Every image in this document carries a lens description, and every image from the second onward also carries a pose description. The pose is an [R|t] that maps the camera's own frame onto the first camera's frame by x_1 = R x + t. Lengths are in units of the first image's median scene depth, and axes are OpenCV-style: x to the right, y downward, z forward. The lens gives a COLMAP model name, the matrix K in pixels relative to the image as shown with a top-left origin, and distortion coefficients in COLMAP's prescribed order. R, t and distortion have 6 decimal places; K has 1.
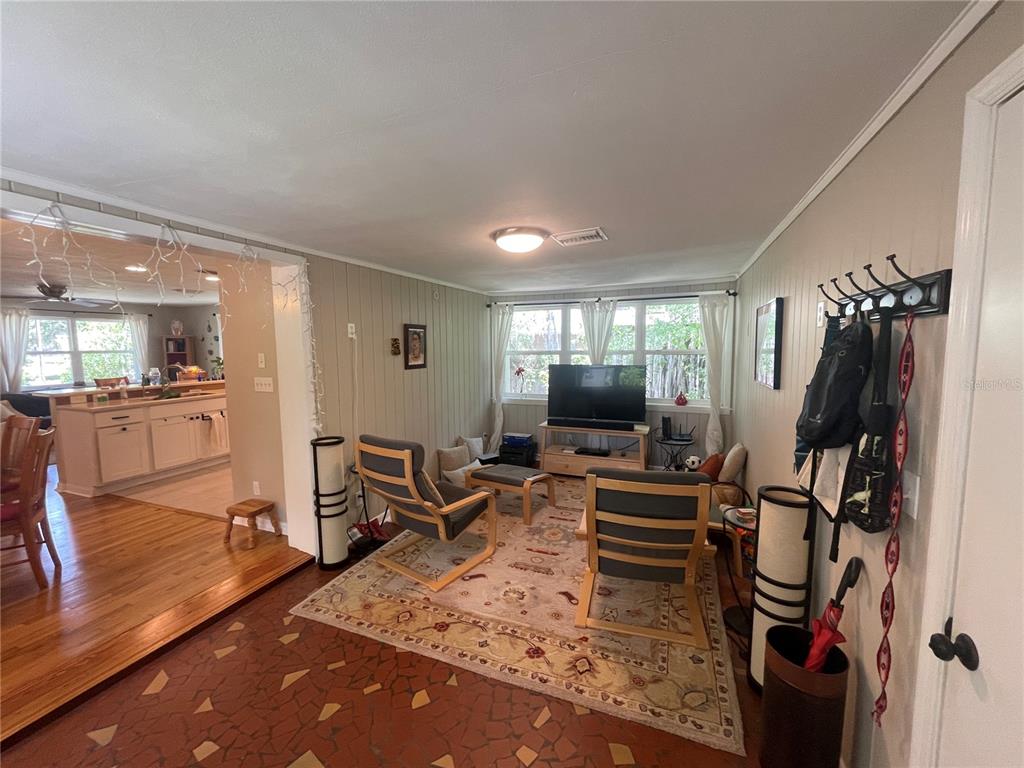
lens RADIAL K [[414.5, 0, 512.0], [0, 414.5, 384.0], [0, 0, 1]] dist [-0.000603, -0.000090]
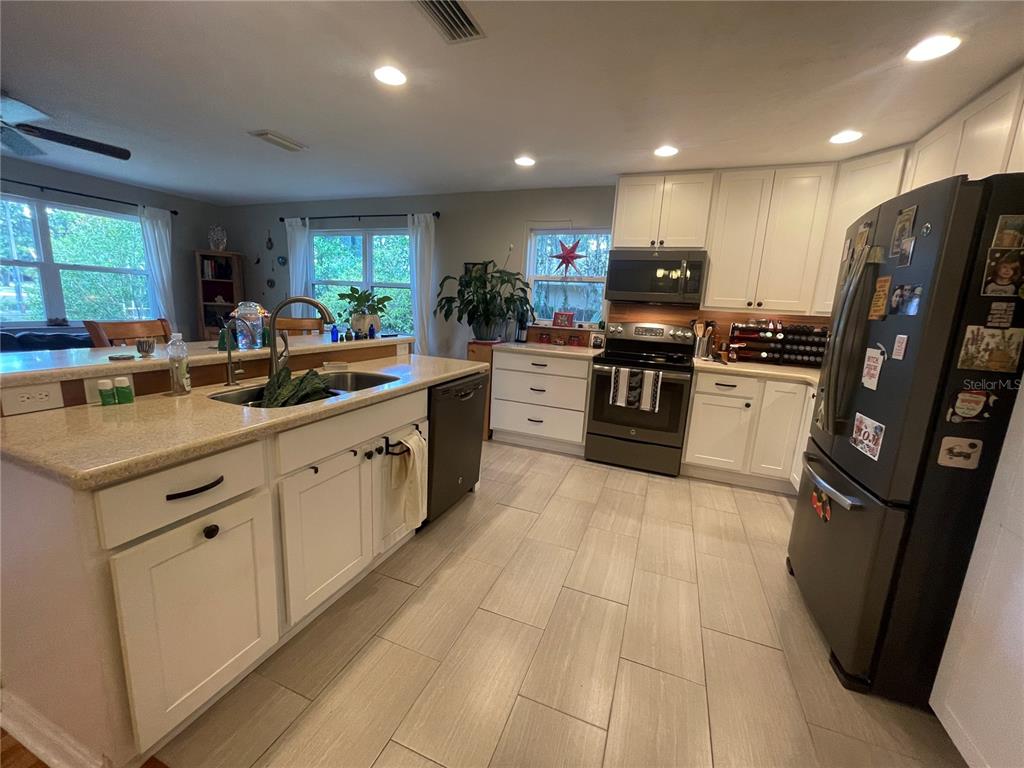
lens RADIAL K [[414.5, 0, 512.0], [0, 414.5, 384.0], [0, 0, 1]] dist [-0.000603, -0.000090]
pose [[0.997858, 0.063477, 0.015794, -0.425441], [-0.064733, 0.992989, 0.098903, -0.012905], [-0.009405, -0.099714, 0.994972, 0.420024]]
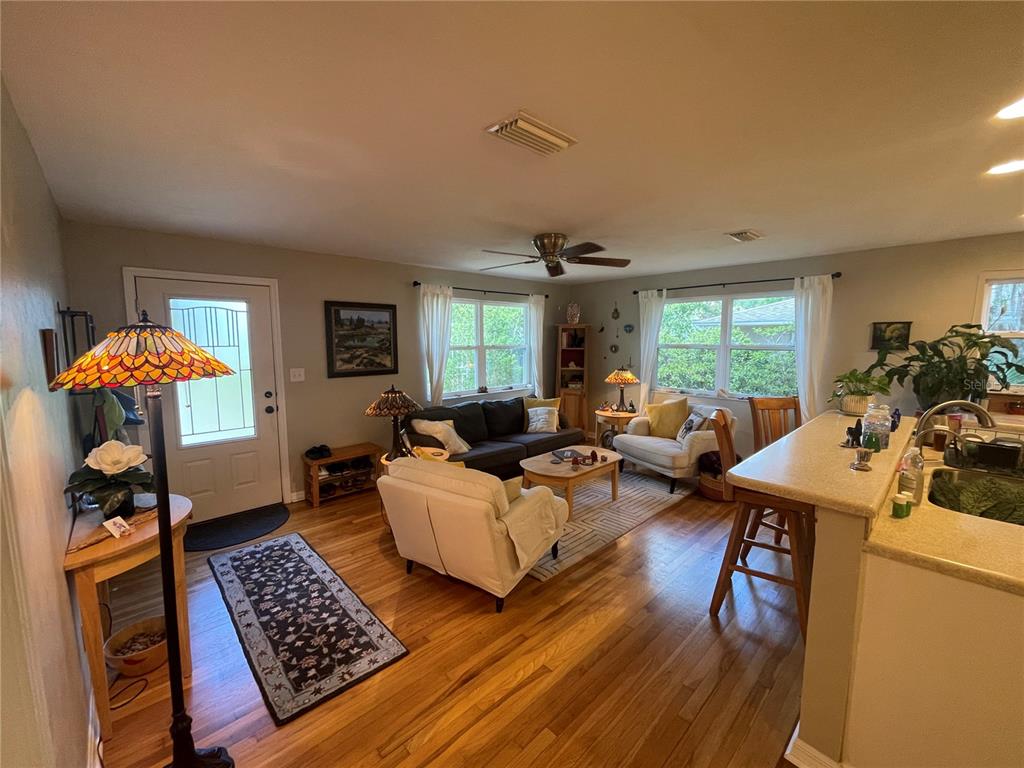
lens RADIAL K [[422.3, 0, 512.0], [0, 422.3, 384.0], [0, 0, 1]] dist [0.000448, 0.000053]
pose [[0.909484, 0.055233, -0.412053, -0.684845], [-0.045691, 0.998411, 0.032983, -0.038165], [0.413220, -0.011170, 0.910563, 0.333394]]
